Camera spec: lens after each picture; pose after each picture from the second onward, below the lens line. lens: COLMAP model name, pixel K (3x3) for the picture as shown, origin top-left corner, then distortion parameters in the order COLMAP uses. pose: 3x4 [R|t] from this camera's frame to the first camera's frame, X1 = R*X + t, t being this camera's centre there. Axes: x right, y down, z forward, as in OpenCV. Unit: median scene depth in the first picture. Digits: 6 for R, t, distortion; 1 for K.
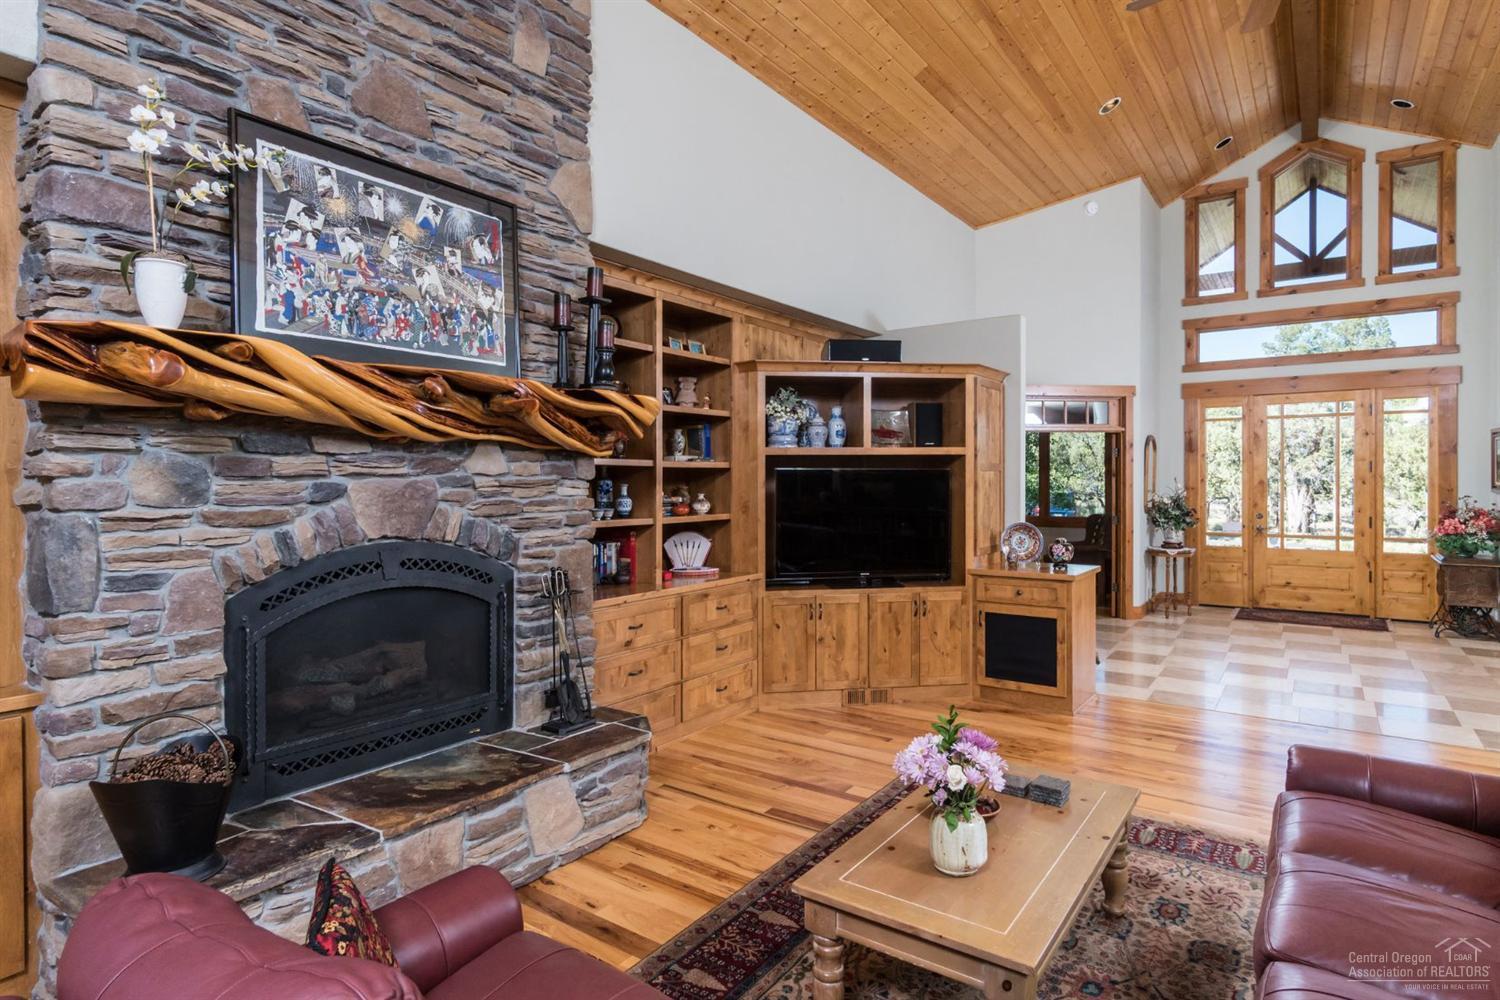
lens RADIAL K [[861.3, 0, 753.2], [0, 861.3, 488.9], [0, 0, 1]] dist [-0.003223, -0.000002]
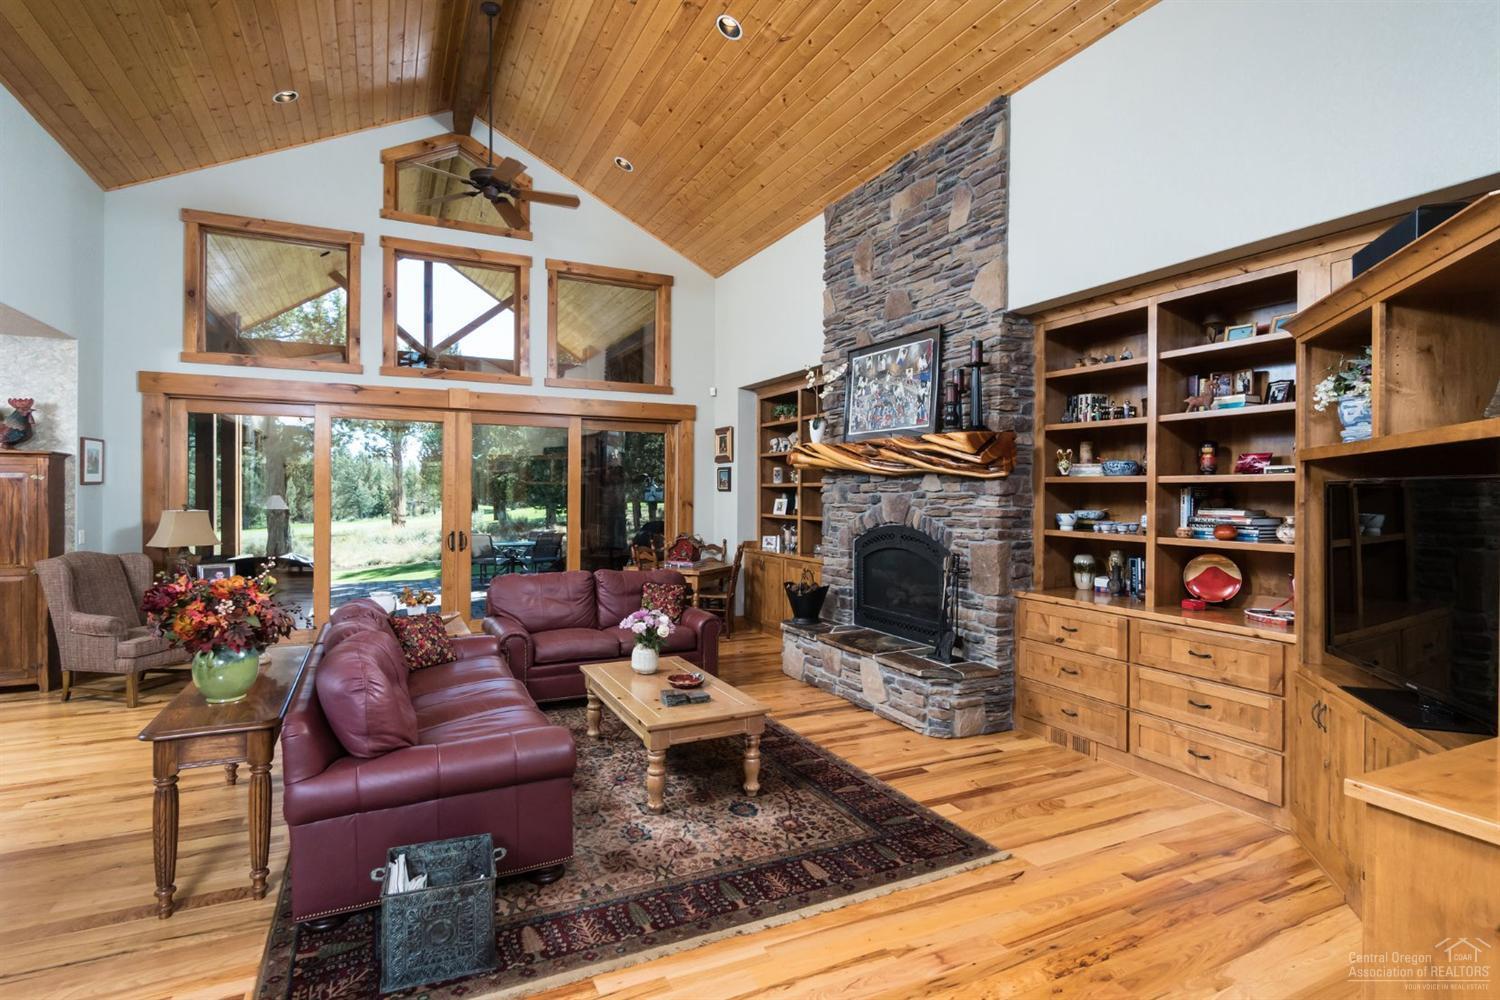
lens RADIAL K [[763.8, 0, 753.0], [0, 763.8, 499.0], [0, 0, 1]] dist [-0.000260, 0.000074]
pose [[-0.502759, 0.004686, -0.864414, 1.192382], [-0.017071, 0.999736, 0.015348, -0.018900], [0.864258, 0.022473, -0.502547, 1.486211]]
